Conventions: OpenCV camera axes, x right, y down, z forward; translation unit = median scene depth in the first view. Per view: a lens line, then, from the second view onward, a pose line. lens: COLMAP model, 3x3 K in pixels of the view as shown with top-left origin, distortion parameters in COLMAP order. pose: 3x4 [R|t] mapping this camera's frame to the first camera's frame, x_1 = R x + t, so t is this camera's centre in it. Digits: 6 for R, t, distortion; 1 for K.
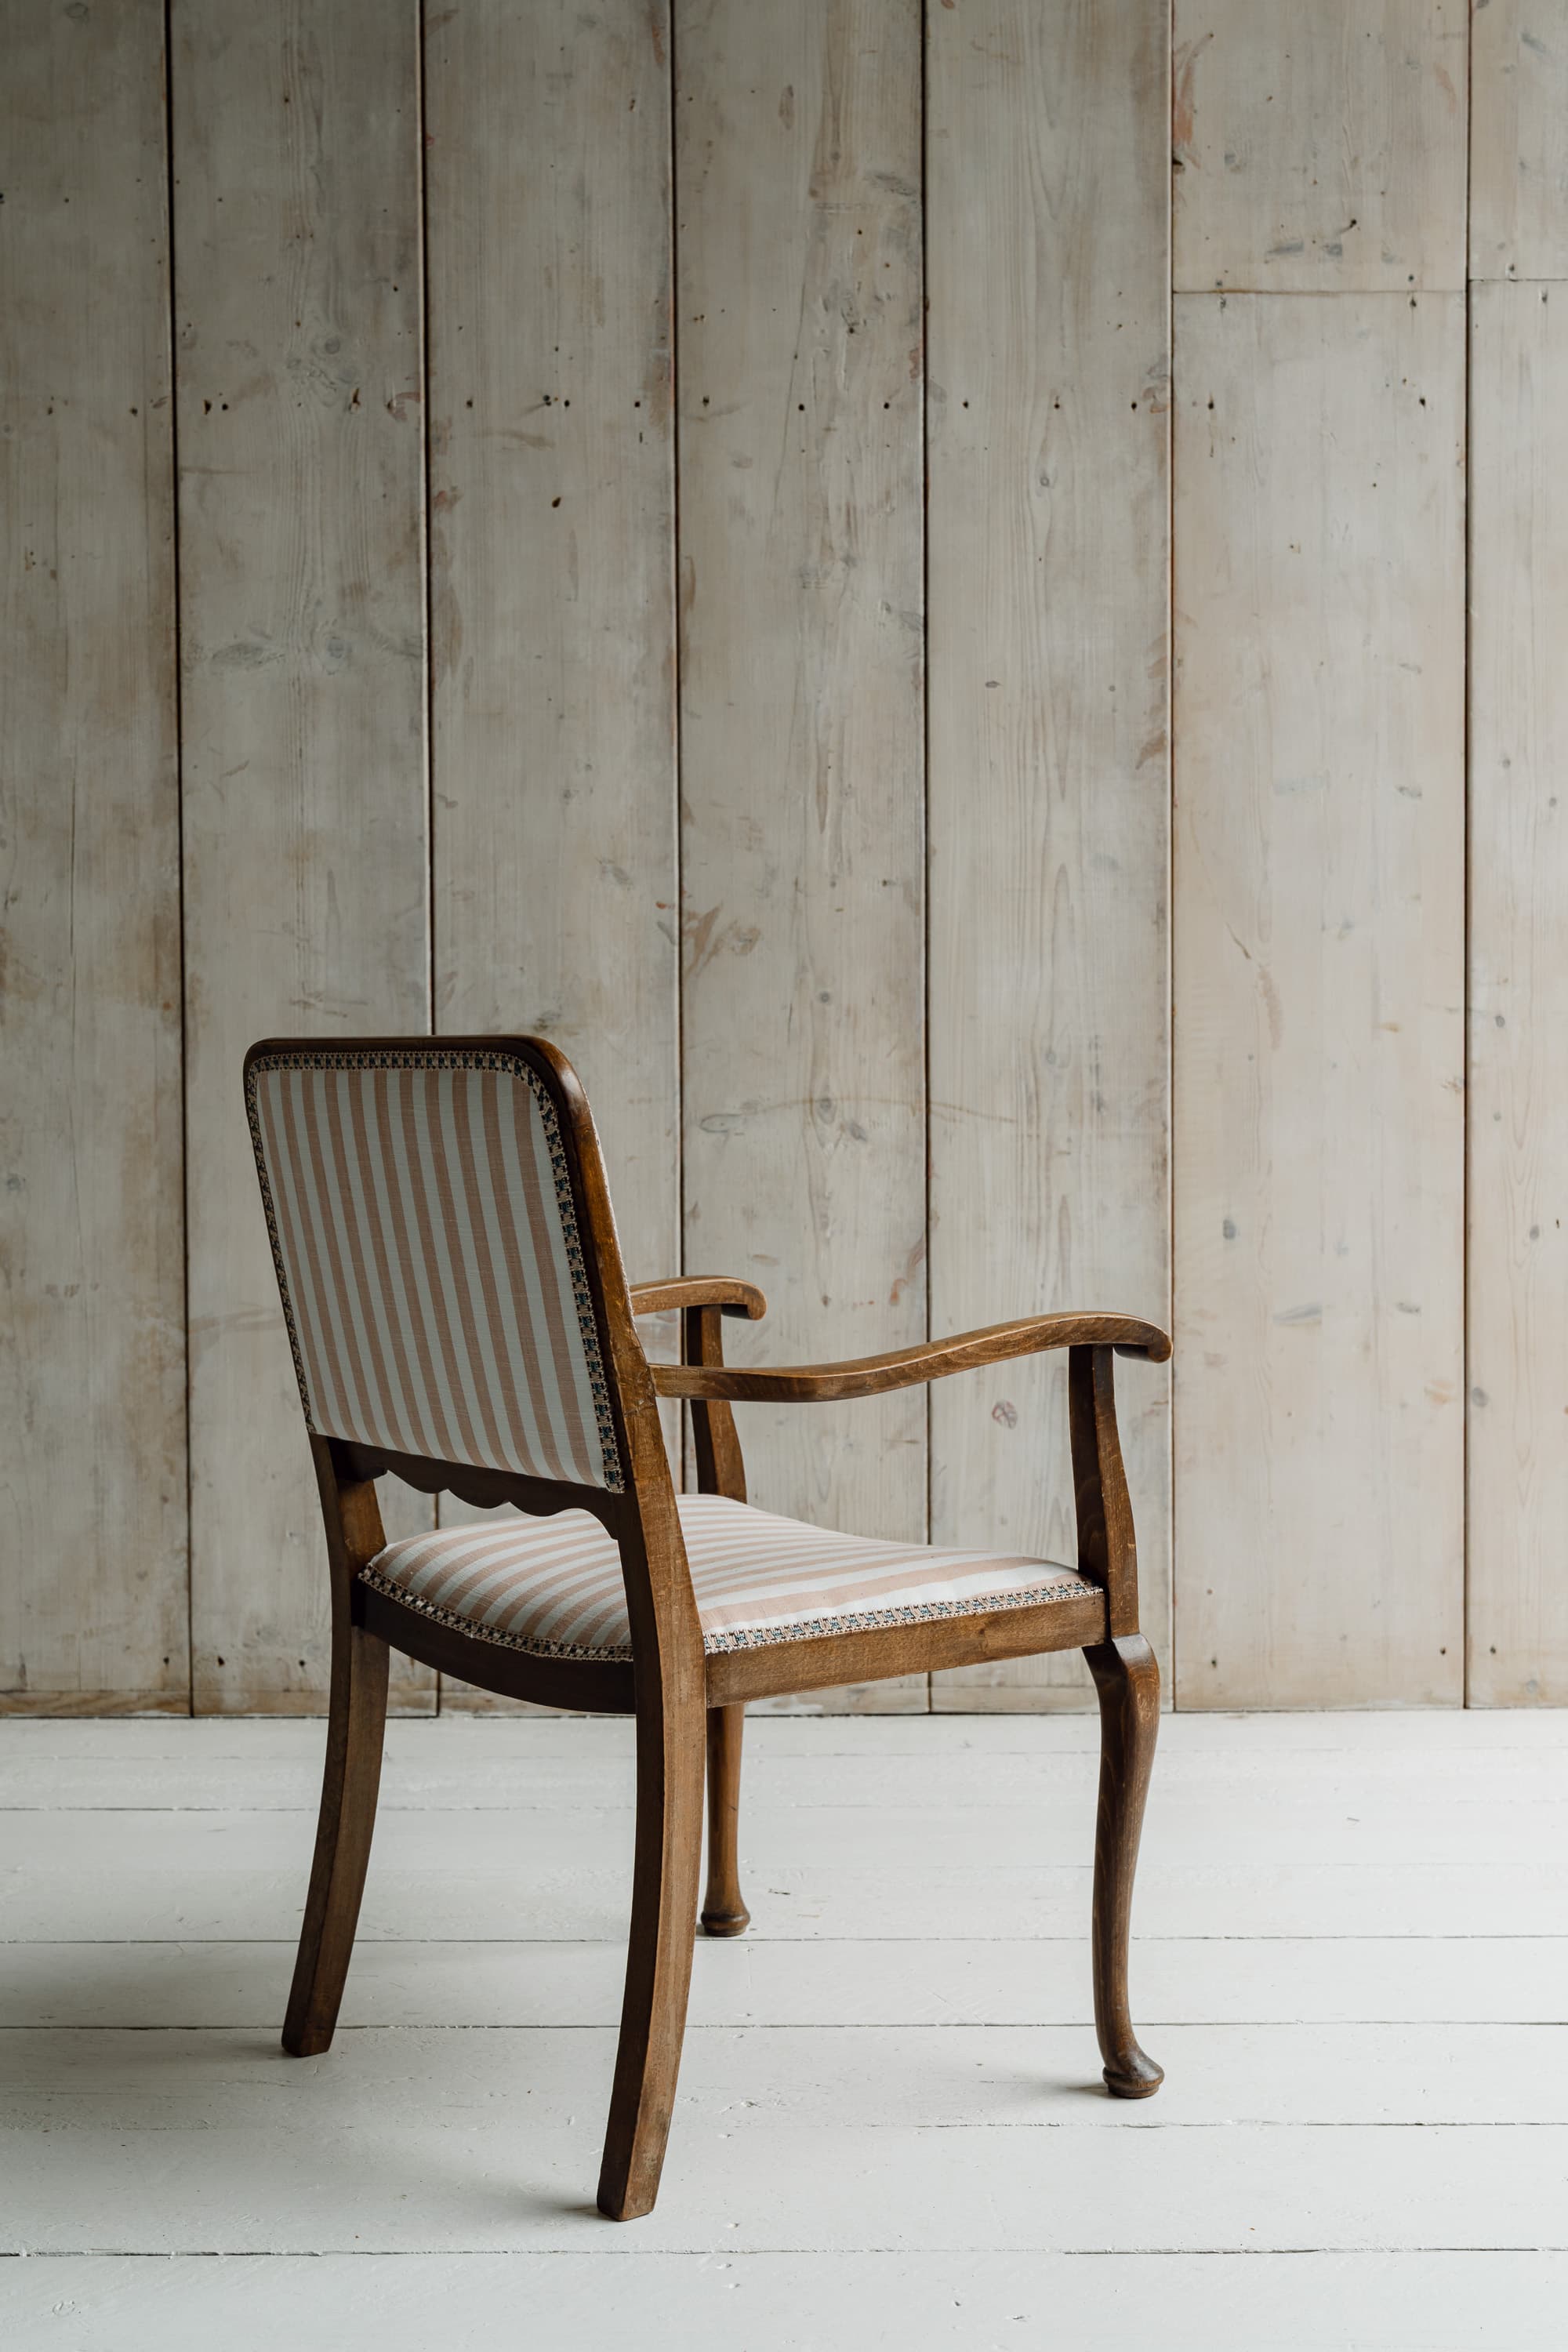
lens RADIAL K [[3344.7, 0, 775.5], [0, 3344.7, 1203.3], [0, 0, 1]] dist [0.001030, 0.035278]
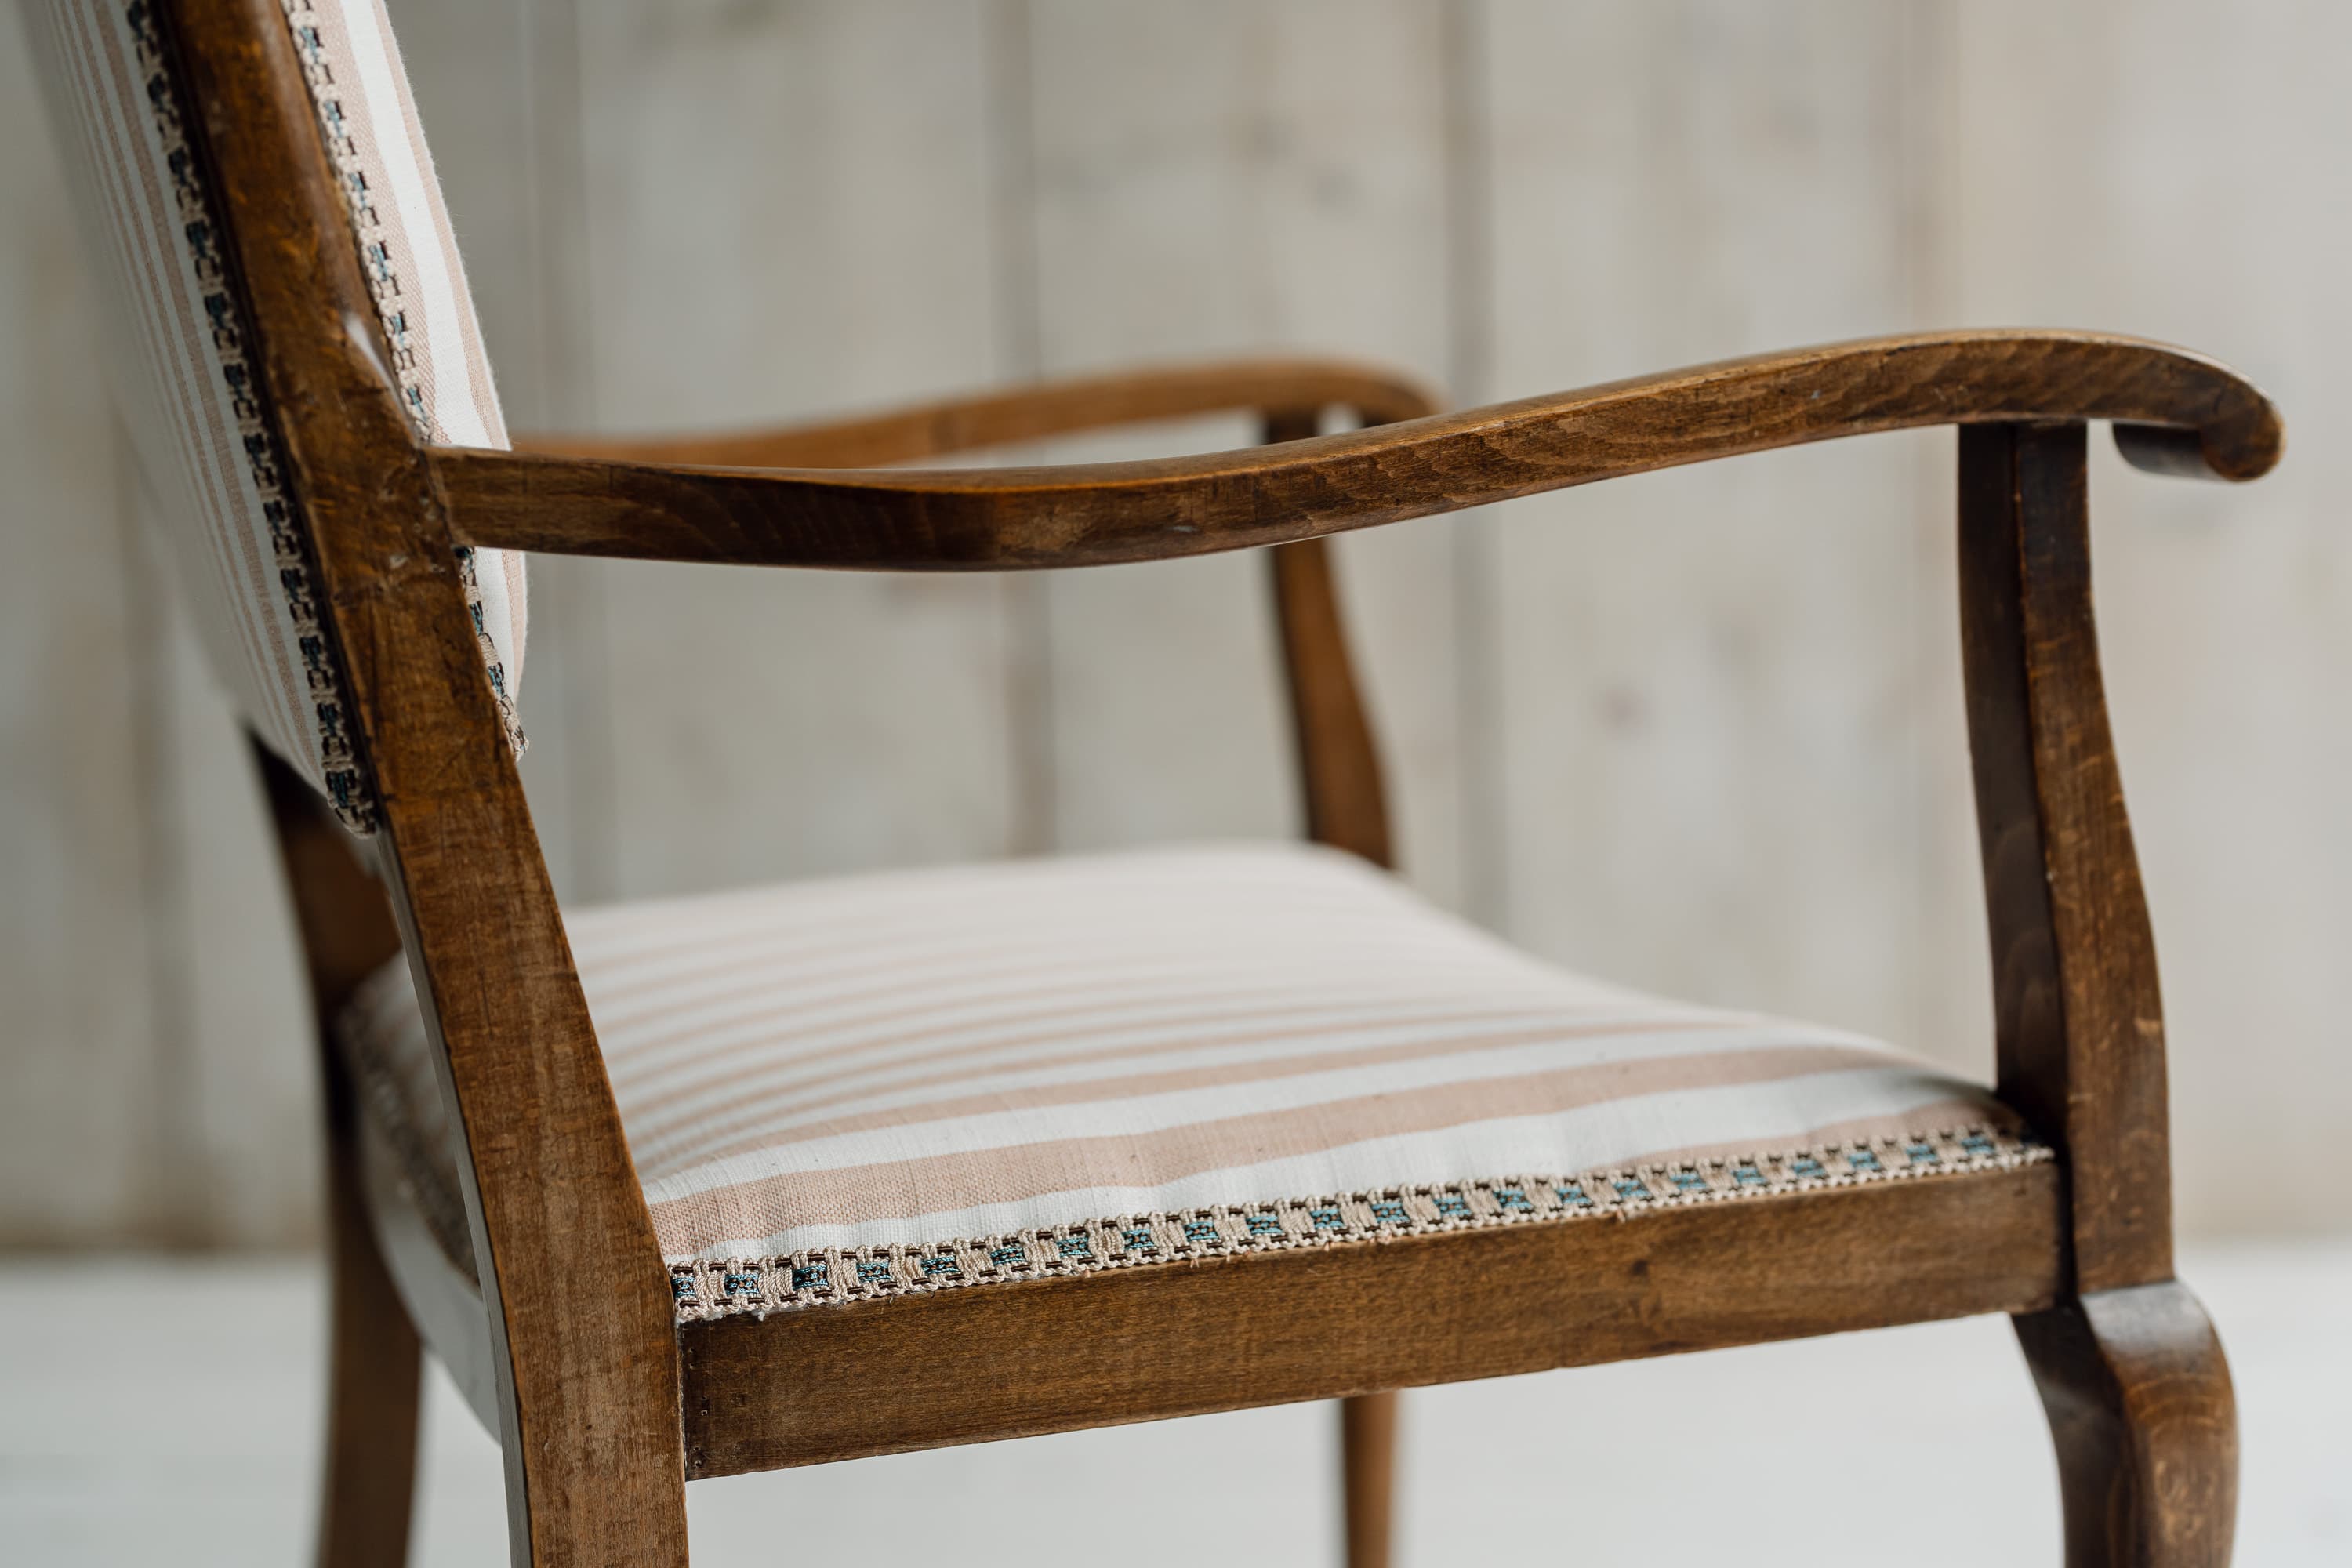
lens RADIAL K [[3344.7, 0, 1176.0], [0, 3344.7, 784.0], [0, 0, 1]] dist [0.001030, 0.035278]
pose [[0.941822, 0.015849, -0.335739, 0.130238], [0.008561, 0.997432, 0.071100, 0.054392], [0.336004, -0.069838, 0.939268, 0.667028]]
